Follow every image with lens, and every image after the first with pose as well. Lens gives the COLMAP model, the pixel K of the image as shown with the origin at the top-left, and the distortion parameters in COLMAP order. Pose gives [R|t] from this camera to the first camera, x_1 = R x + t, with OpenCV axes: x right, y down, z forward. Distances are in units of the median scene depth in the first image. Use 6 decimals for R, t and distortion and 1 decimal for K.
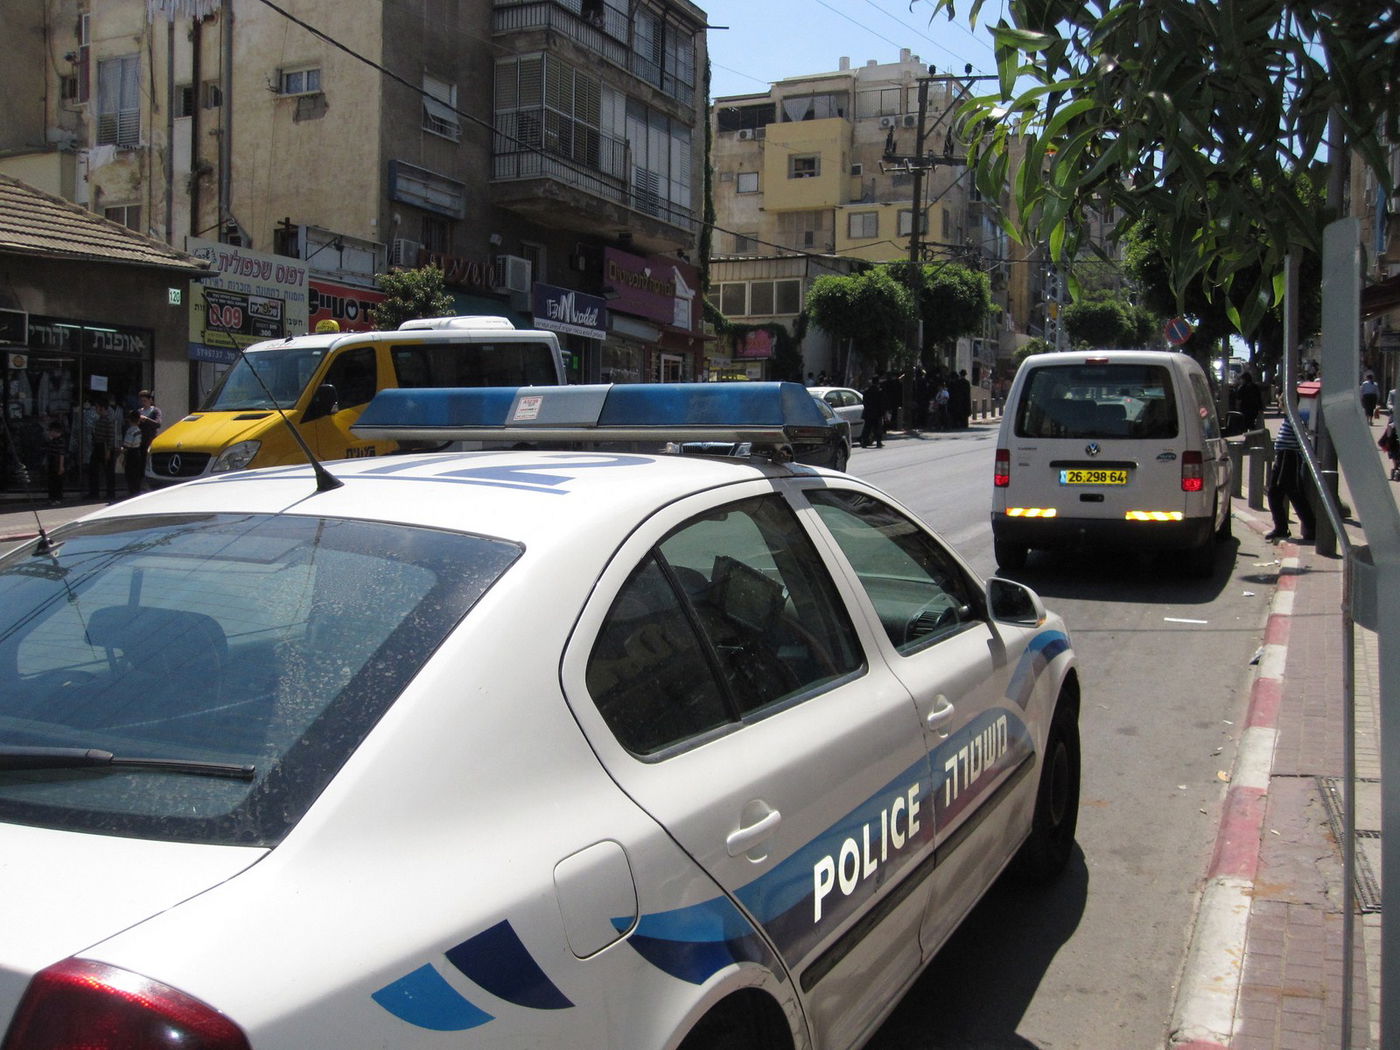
lens RADIAL K [[1360.6, 0, 700.0], [0, 1360.6, 525.0], [0, 0, 1]] dist [-0.052888, 0.006986]
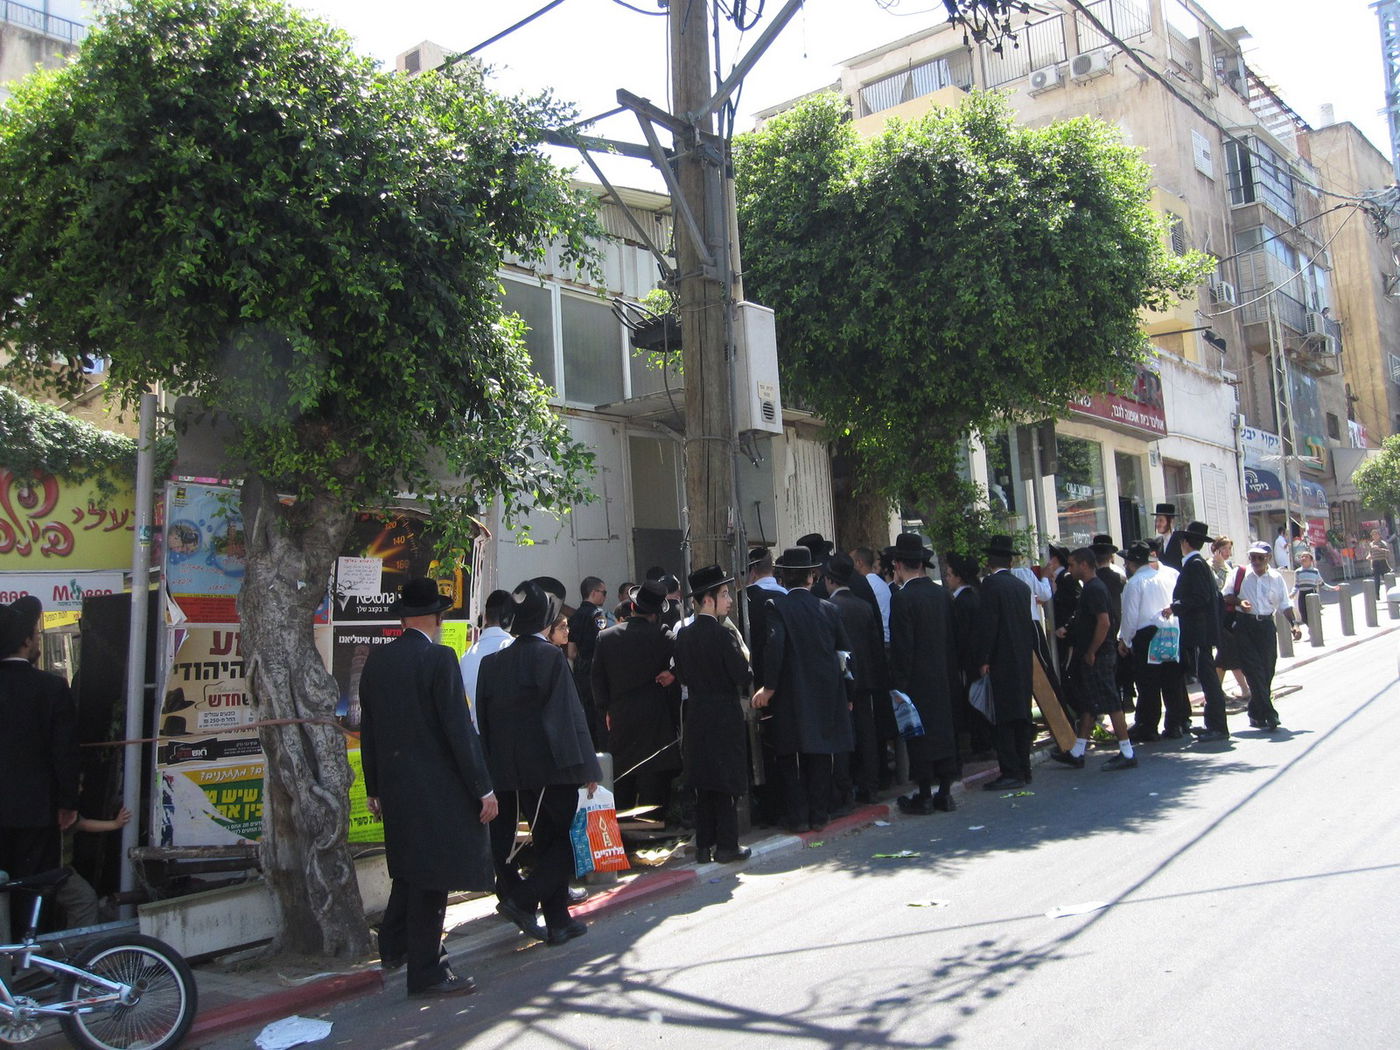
lens RADIAL K [[1360.6, 0, 700.0], [0, 1360.6, 525.0], [0, 0, 1]] dist [-0.052888, 0.006986]
pose [[0.962744, -0.101298, -0.250723, 0.117496], [0.063715, 0.986056, -0.153734, -0.051896], [0.262800, 0.132032, 0.955774, 0.461090]]
